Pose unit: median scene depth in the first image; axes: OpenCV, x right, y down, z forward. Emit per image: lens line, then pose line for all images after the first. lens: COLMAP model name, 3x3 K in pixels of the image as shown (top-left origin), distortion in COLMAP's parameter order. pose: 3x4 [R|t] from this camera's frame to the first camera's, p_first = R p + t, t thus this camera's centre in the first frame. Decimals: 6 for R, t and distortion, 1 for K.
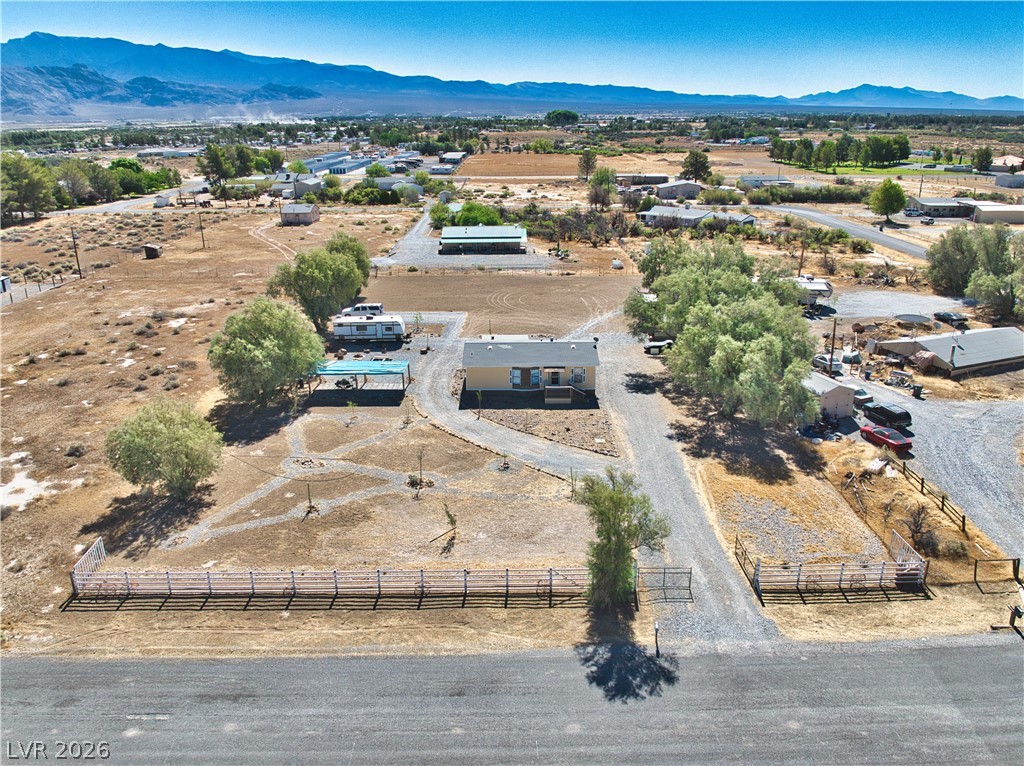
lens RADIAL K [[744.6, 0, 514.4], [0, 744.6, 413.0], [0, 0, 1]] dist [-0.026643, -0.016813]
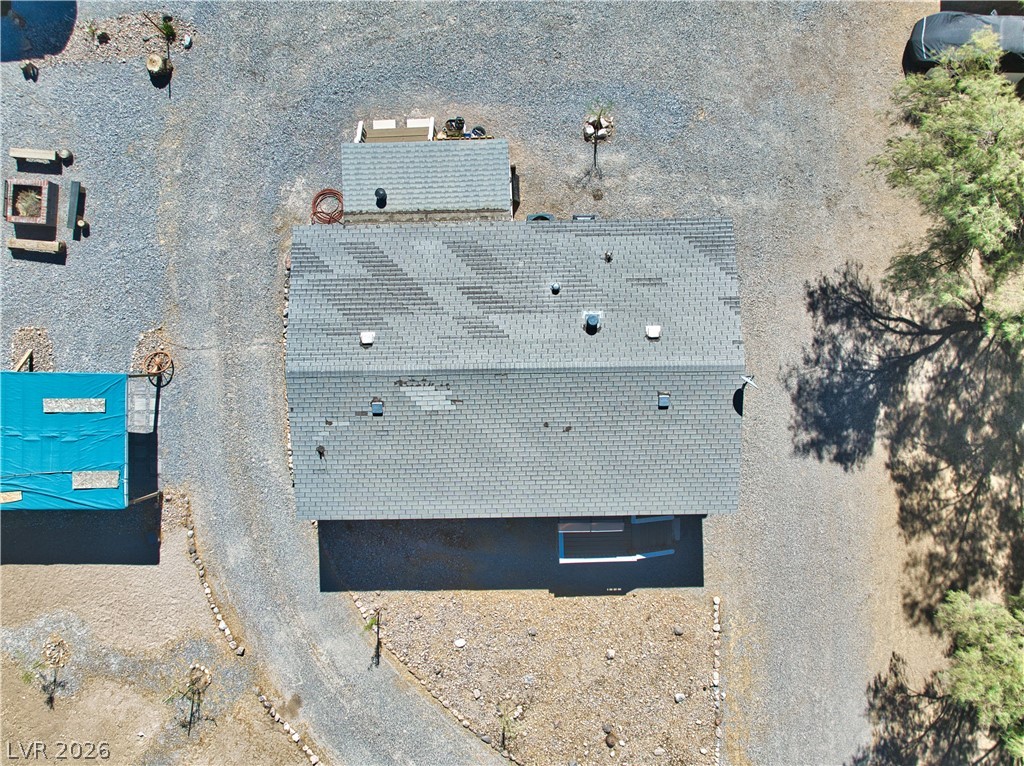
lens RADIAL K [[744.6, 0, 525.1], [0, 744.6, 359.0], [0, 0, 1]] dist [-0.026643, -0.016813]
pose [[0.999840, -0.016199, 0.007537, 0.022431], [-0.001098, 0.365373, 0.930861, -0.344519], [-0.017833, -0.930720, 0.365297, 0.857514]]
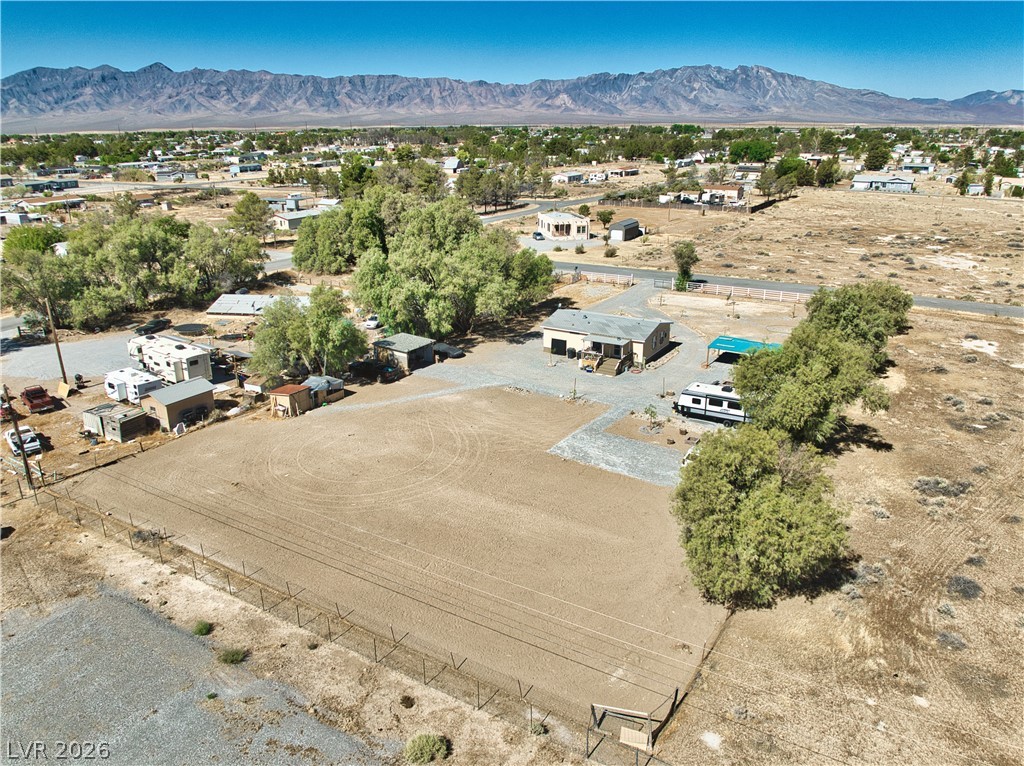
lens RADIAL K [[744.6, 0, 517.3], [0, 744.6, 401.7], [0, 0, 1]] dist [-0.026643, -0.016813]
pose [[-0.850060, -0.173908, 0.497145, -0.440903], [0.209552, 0.754310, 0.622177, -0.713938], [-0.483203, 0.633066, -0.604766, 1.772356]]
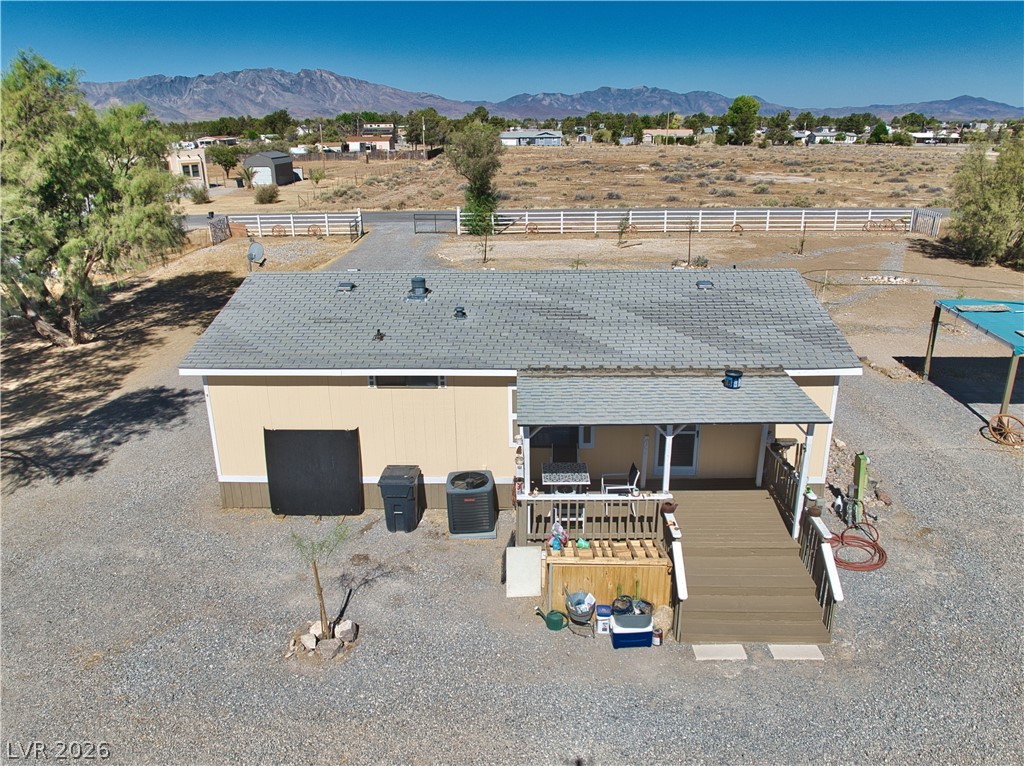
lens RADIAL K [[744.6, 0, 515.2], [0, 744.6, 415.2], [0, 0, 1]] dist [-0.026643, -0.016813]
pose [[-0.999376, 0.003347, 0.035174, 0.014137], [0.026720, 0.722924, 0.690410, -0.215354], [-0.023117, 0.690919, -0.722562, 1.147988]]
